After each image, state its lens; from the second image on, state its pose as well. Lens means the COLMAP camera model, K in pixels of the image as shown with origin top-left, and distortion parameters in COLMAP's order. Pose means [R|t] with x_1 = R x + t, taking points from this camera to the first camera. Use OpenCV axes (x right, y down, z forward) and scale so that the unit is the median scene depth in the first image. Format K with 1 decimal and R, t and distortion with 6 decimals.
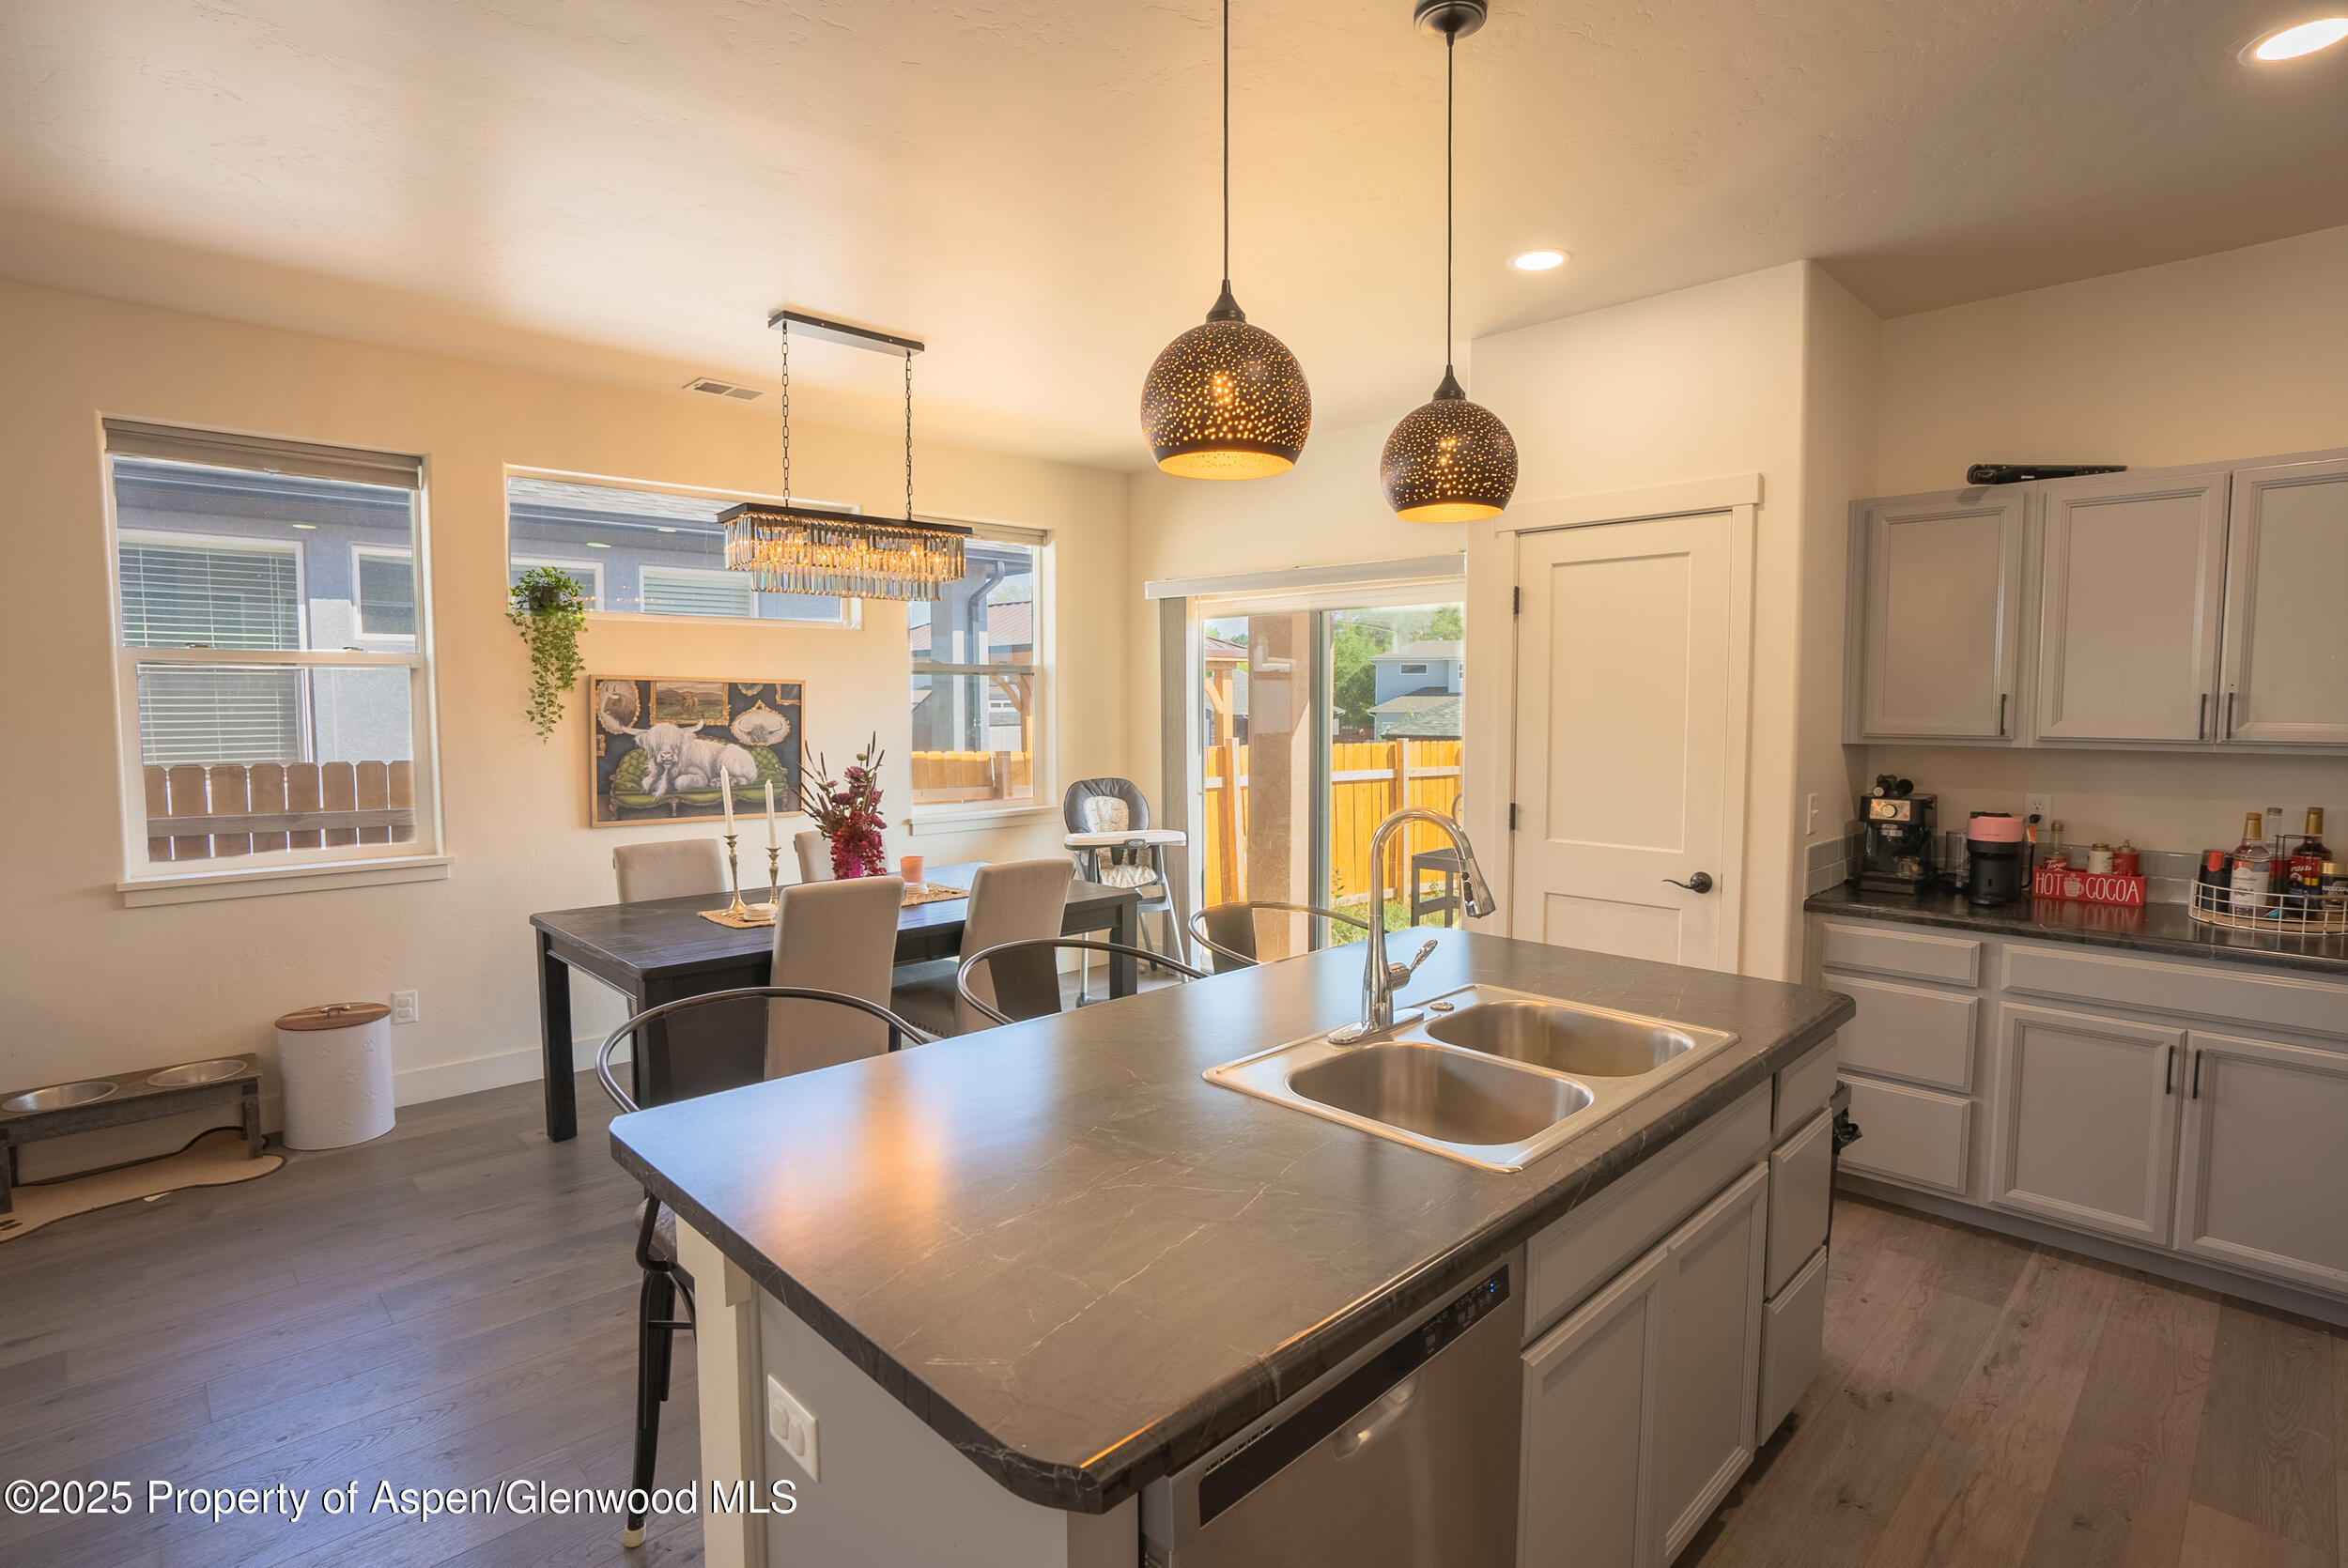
lens RADIAL K [[1108.9, 0, 1174.0], [0, 1108.9, 784.0], [0, 0, 1]] dist [-0.064605, 0.027382]
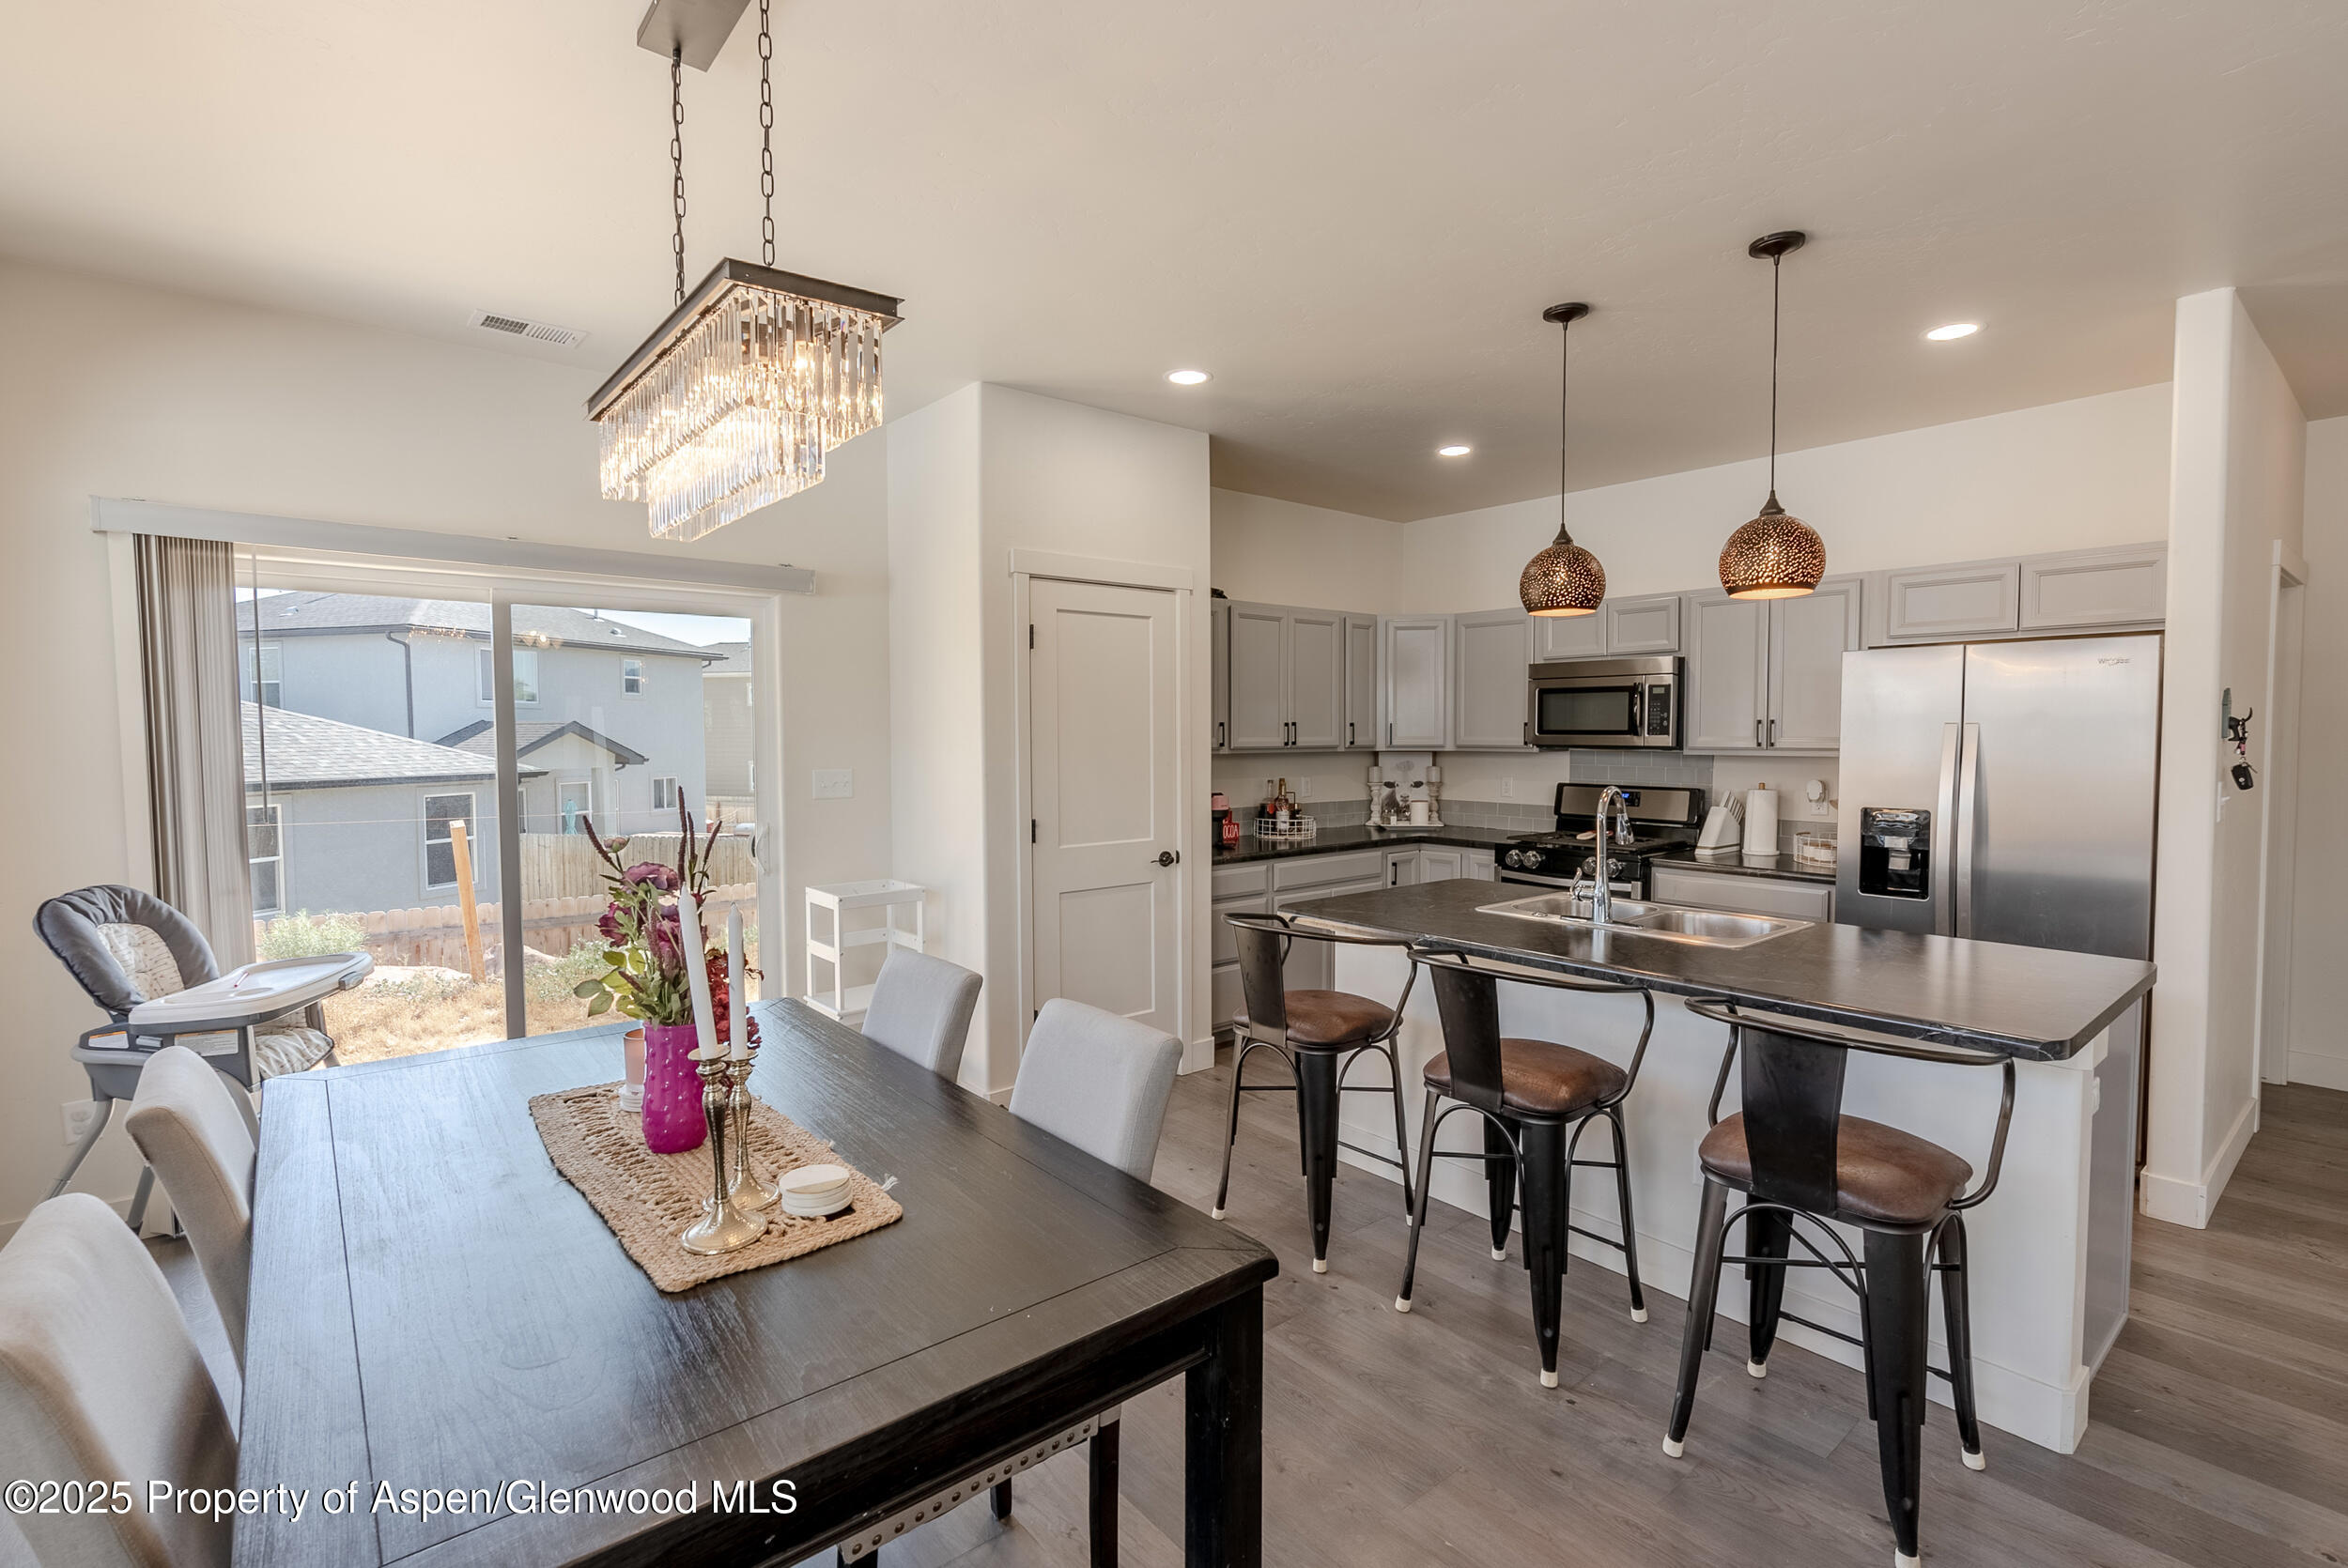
lens RADIAL K [[1068.1, 0, 1174.0], [0, 1068.1, 784.0], [0, 0, 1]] dist [0.000919, 0.000171]
pose [[0.082008, -0.048688, 0.995442, -0.902347], [0.075782, 0.996219, 0.042483, -0.062294], [-0.993746, 0.071952, 0.085388, 0.917206]]
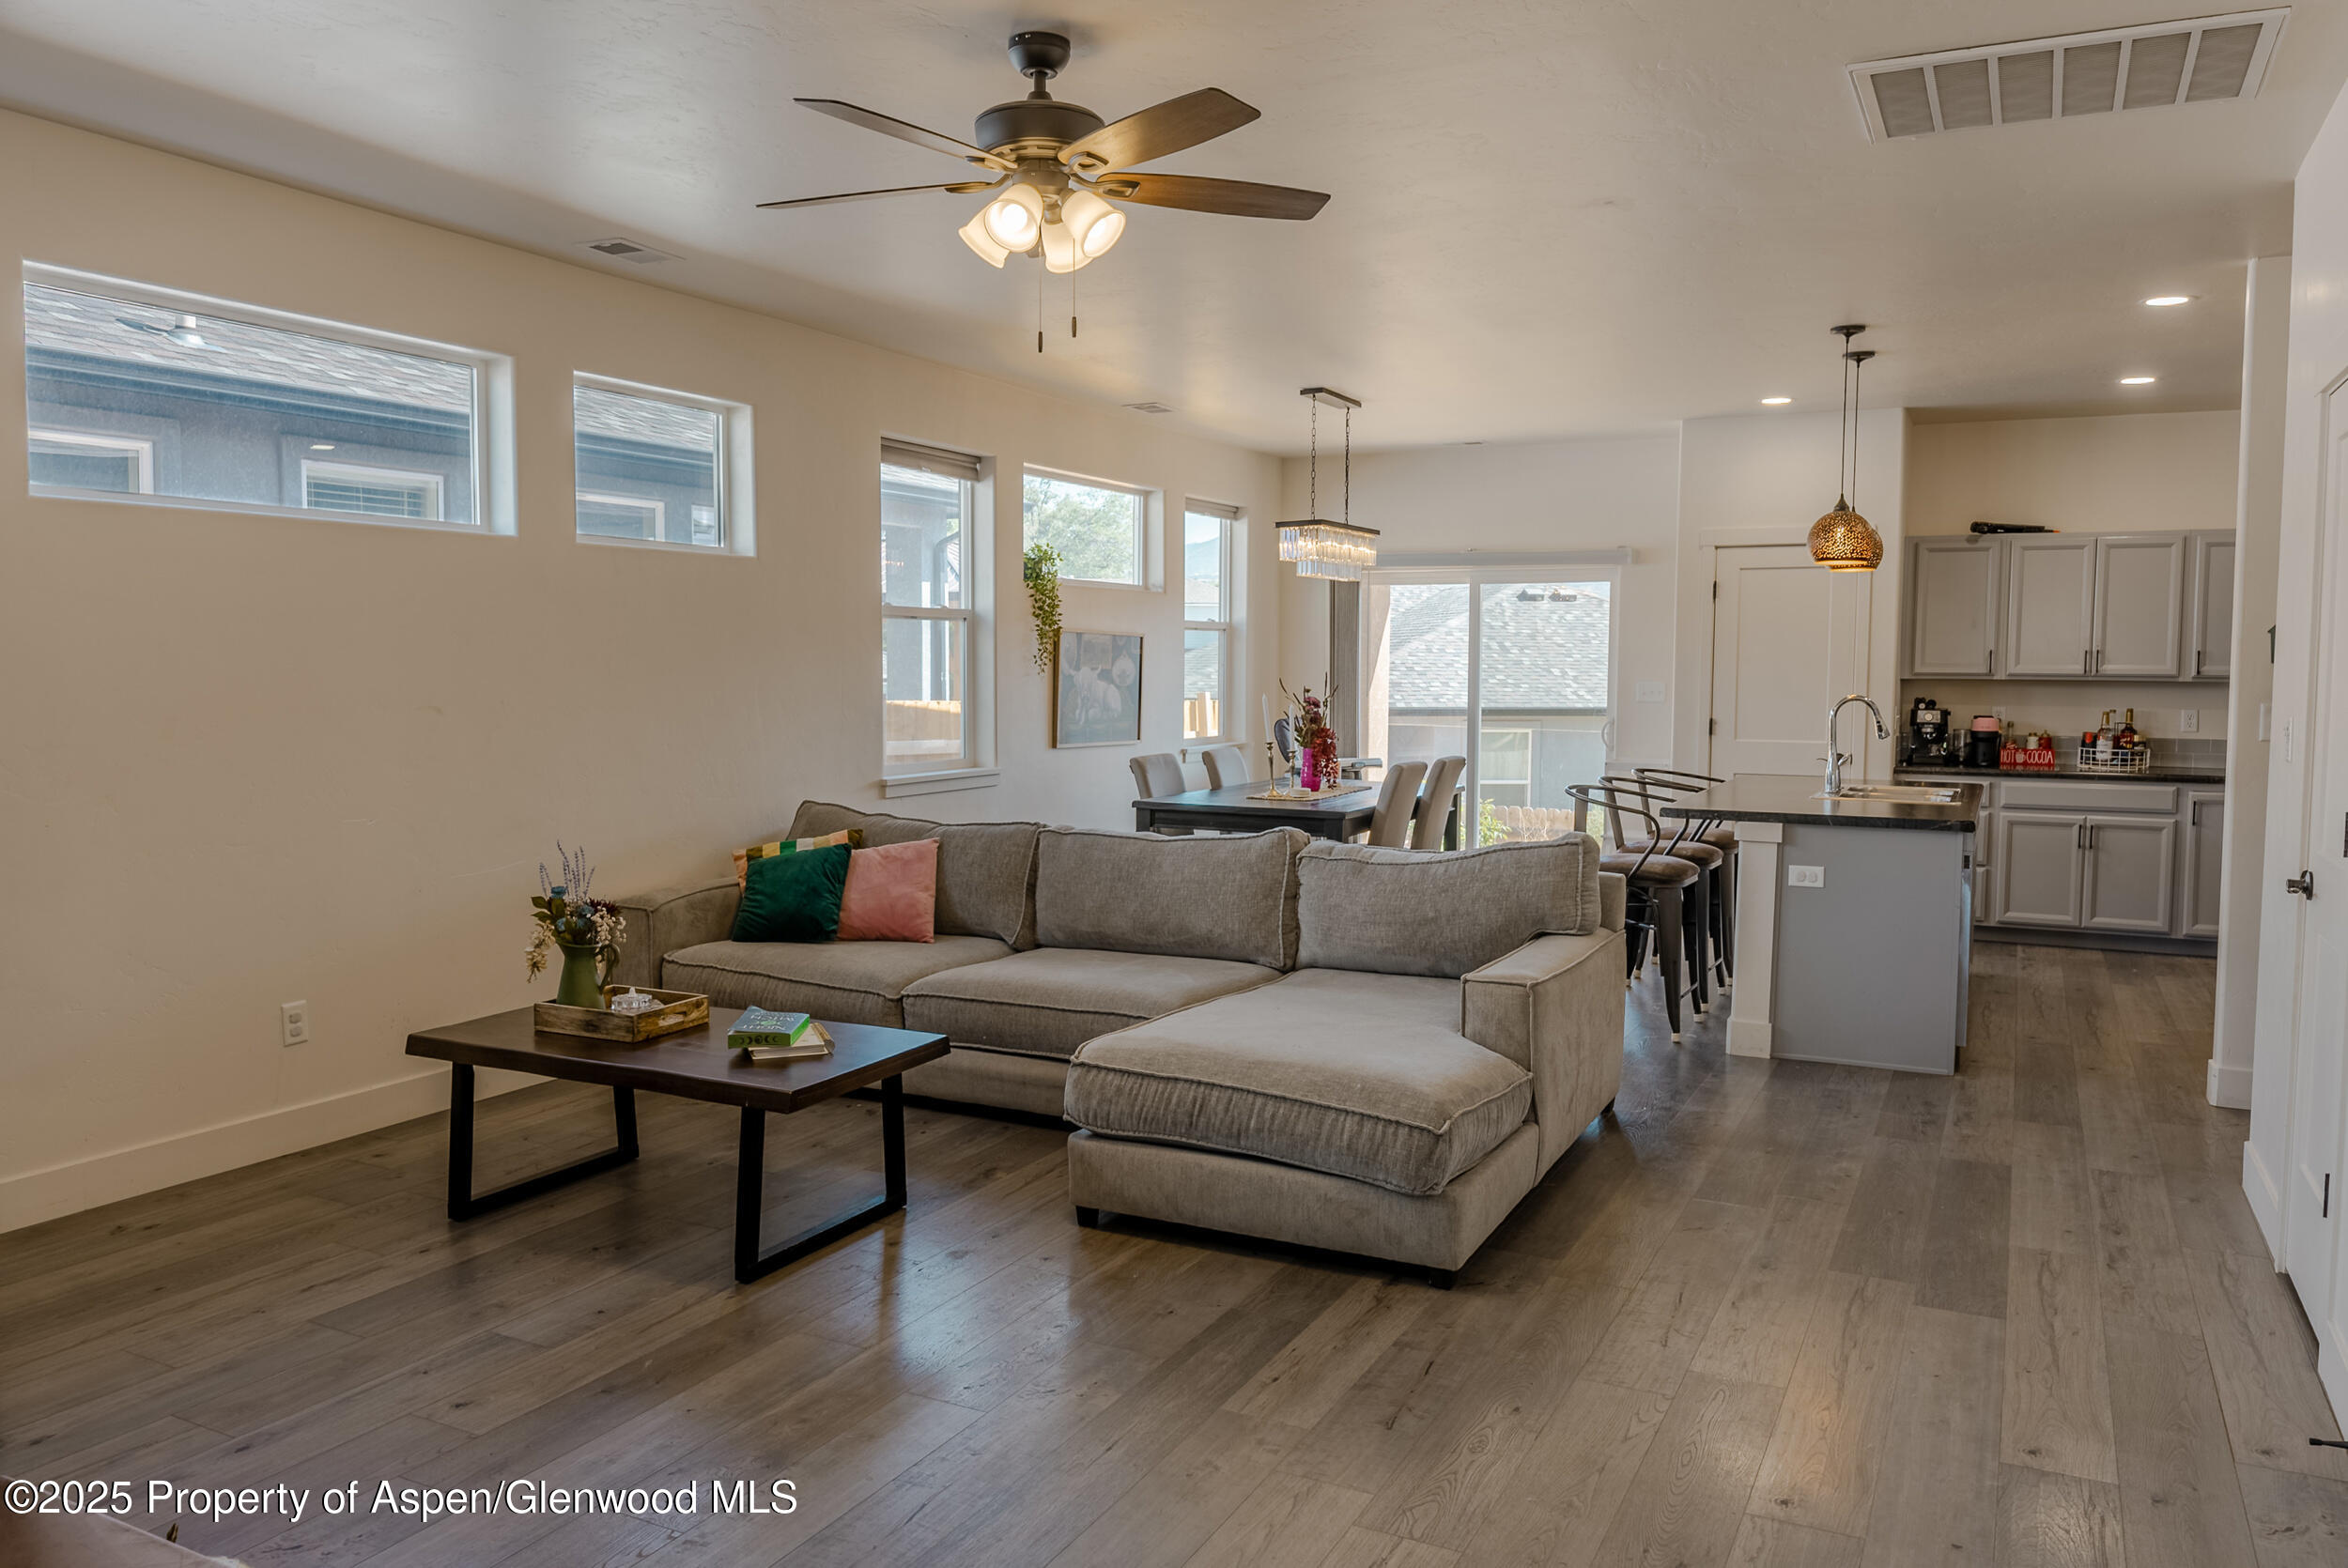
lens RADIAL K [[1557.6, 0, 1165.3], [0, 1557.6, 776.6], [0, 0, 1]] dist [-0.003944, -0.000948]
pose [[0.950027, -0.019644, 0.311549, -1.354686], [0.018025, 0.999805, 0.008075, 0.082895], [-0.311647, -0.002056, 0.950196, -1.046540]]
